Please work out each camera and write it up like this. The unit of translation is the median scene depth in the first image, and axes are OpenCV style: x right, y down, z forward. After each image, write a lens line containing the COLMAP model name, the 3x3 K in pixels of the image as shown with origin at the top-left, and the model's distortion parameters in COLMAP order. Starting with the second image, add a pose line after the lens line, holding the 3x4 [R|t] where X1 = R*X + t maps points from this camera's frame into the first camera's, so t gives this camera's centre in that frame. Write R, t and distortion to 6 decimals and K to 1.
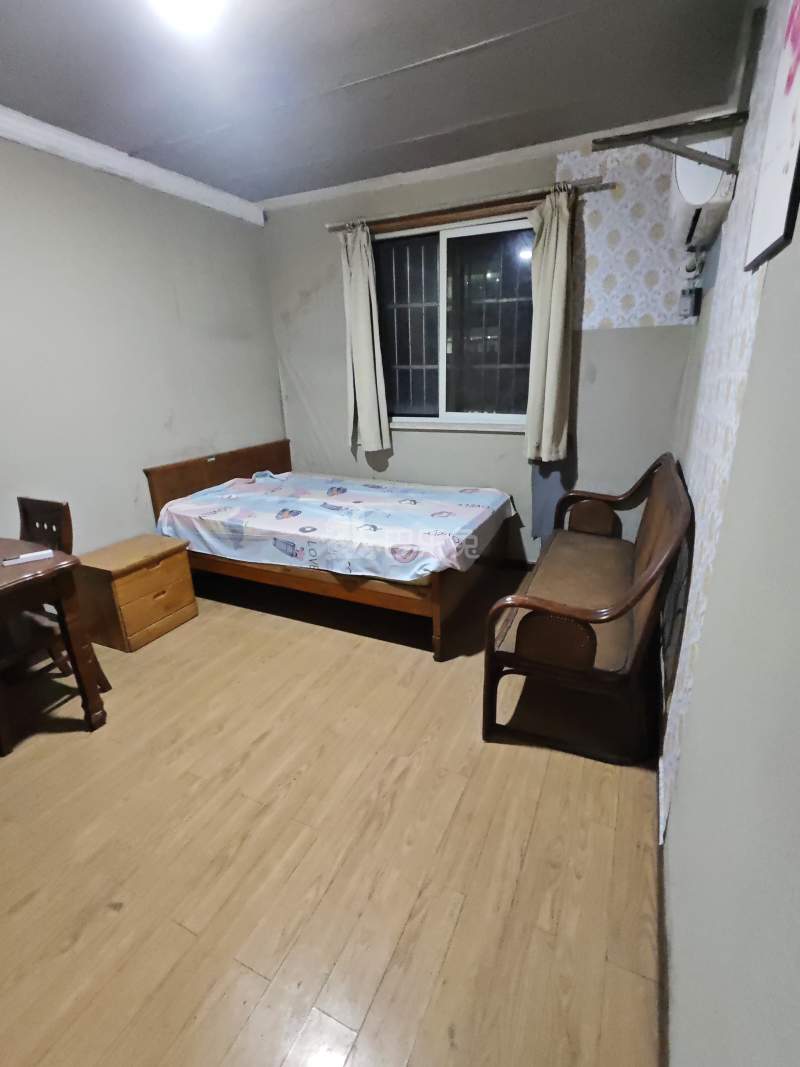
lens RADIAL K [[488.0, 0, 416.1], [0, 488.0, 523.7], [0, 0, 1]] dist [0.004356, -0.001356]
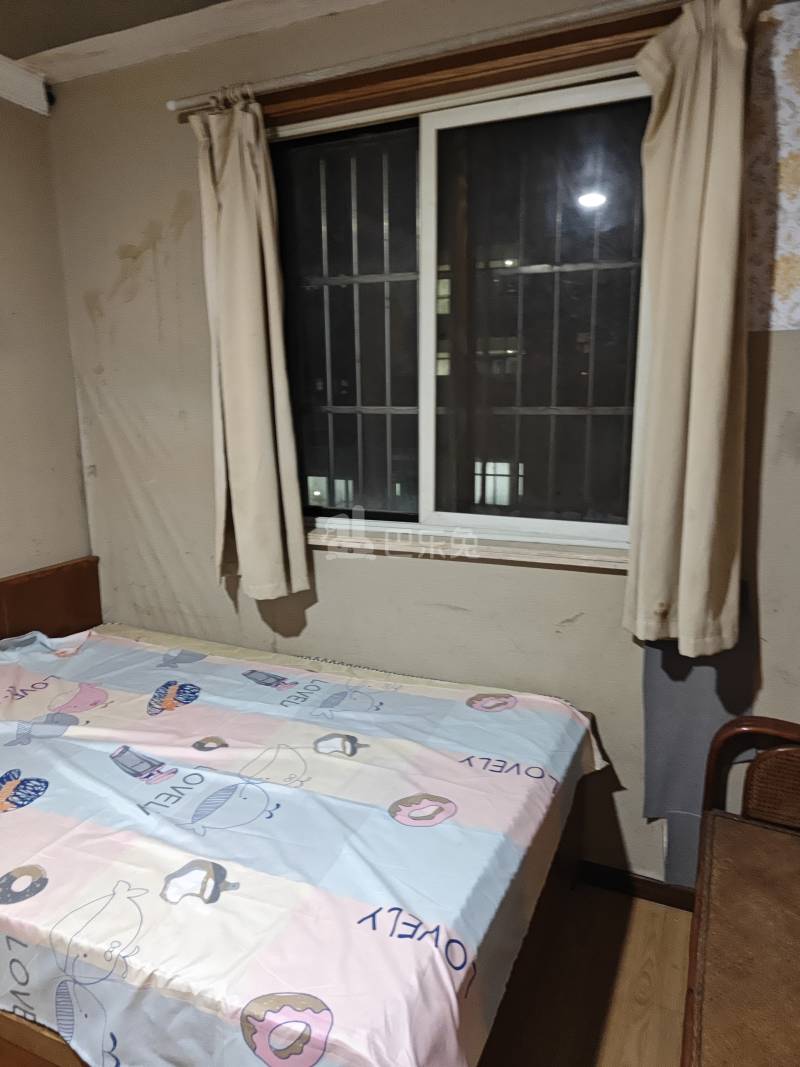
lens RADIAL K [[740.2, 0, 405.4], [0, 740.2, 530.2], [0, 0, 1]] dist [0.014114, -0.013651]
pose [[0.999939, 0.008631, 0.006909, 0.033535], [-0.007670, 0.991650, -0.128731, -0.141453], [-0.007962, 0.128670, 0.991655, 0.385427]]
